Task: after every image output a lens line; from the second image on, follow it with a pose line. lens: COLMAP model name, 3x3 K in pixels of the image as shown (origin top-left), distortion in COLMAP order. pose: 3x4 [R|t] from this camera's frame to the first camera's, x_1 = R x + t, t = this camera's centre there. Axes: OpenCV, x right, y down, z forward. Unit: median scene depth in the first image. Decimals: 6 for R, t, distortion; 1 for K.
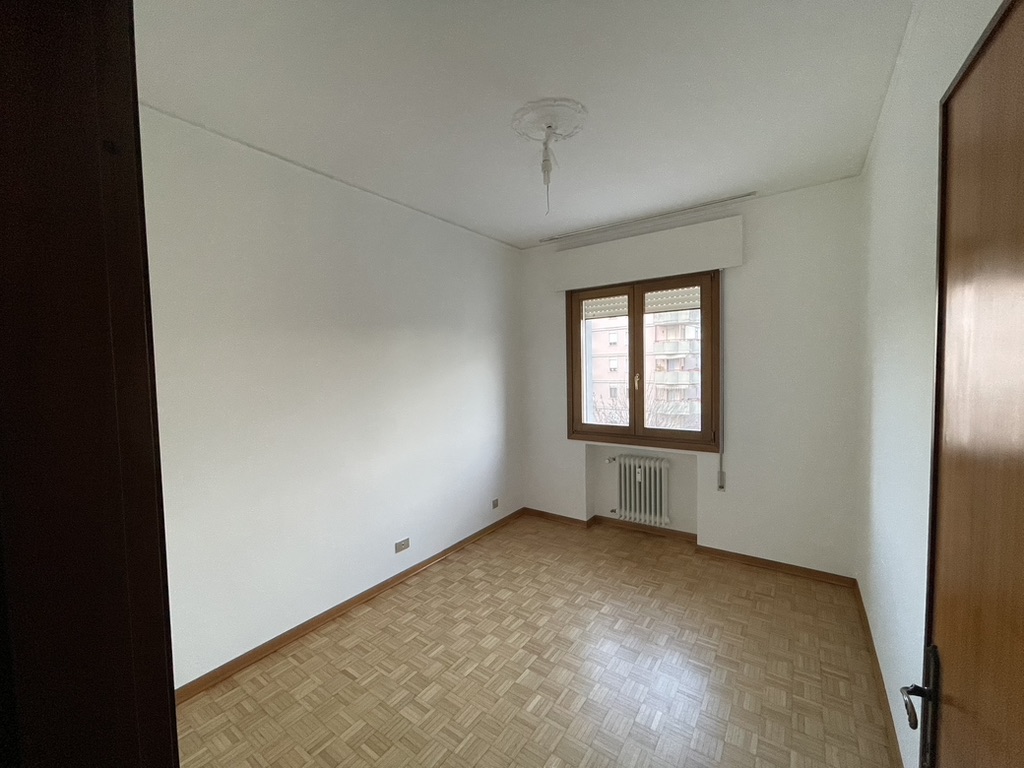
lens RADIAL K [[412.7, 0, 509.1], [0, 412.7, 384.8], [0, 0, 1]] dist [-0.001374, -0.000166]
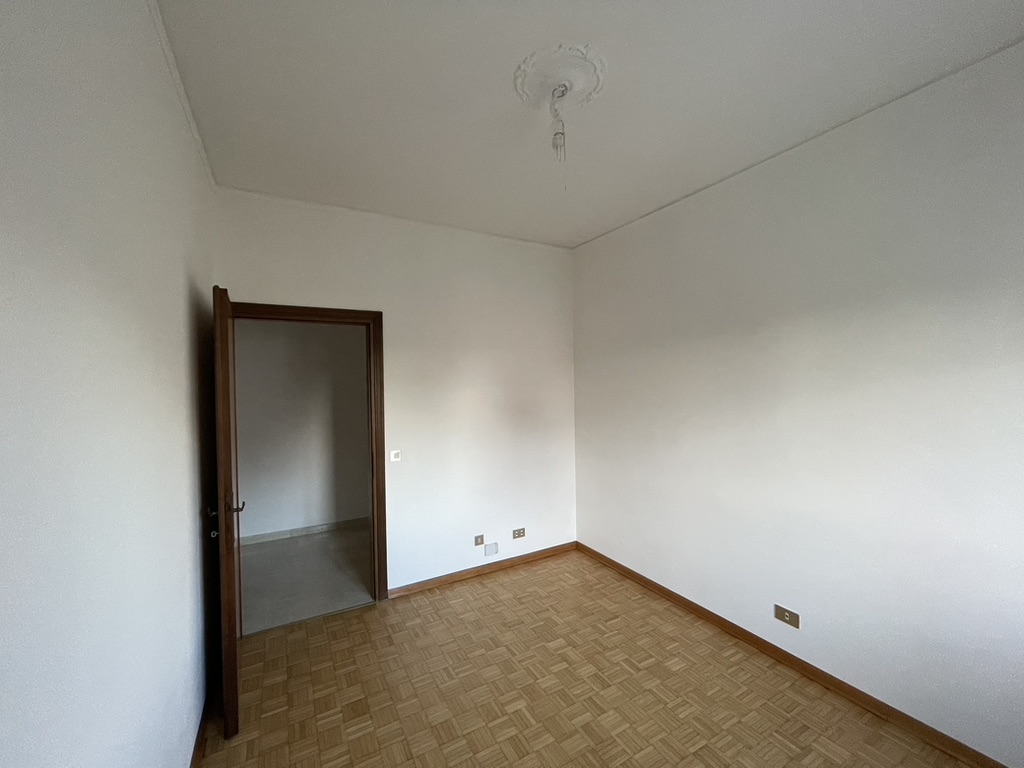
lens RADIAL K [[412.7, 0, 512.2], [0, 412.7, 383.9], [0, 0, 1]] dist [-0.001374, -0.000166]
pose [[-0.421477, 0.025633, -0.906477, 0.823819], [-0.022494, 0.998997, 0.038708, -0.057202], [0.906560, 0.036705, -0.420478, 1.161533]]
